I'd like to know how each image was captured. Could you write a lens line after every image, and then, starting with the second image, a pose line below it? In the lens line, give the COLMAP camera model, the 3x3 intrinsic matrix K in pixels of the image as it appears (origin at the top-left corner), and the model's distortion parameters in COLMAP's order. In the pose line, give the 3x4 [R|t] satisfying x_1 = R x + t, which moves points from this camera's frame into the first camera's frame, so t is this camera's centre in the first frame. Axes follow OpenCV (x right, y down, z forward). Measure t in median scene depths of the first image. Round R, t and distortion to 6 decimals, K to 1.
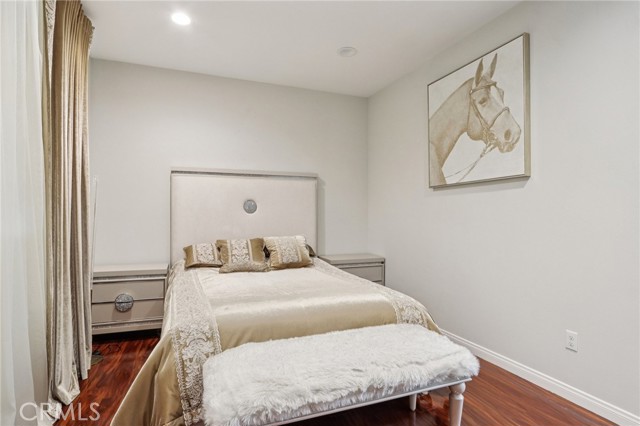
lens RADIAL K [[339.5, 0, 316.8], [0, 339.5, 214.0], [0, 0, 1]] dist [-0.003500, -0.000174]
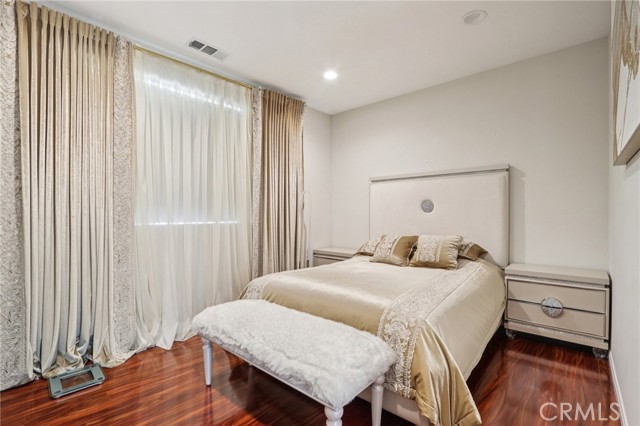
lens RADIAL K [[297.7, 0, 318.2], [0, 297.7, 215.1], [0, 0, 1]] dist [-0.014998, 0.000368]
pose [[0.451576, 0.001197, -0.892232, 0.556019], [0.010763, 0.999919, 0.006789, -0.003956], [0.892168, -0.012669, 0.451527, 0.316870]]
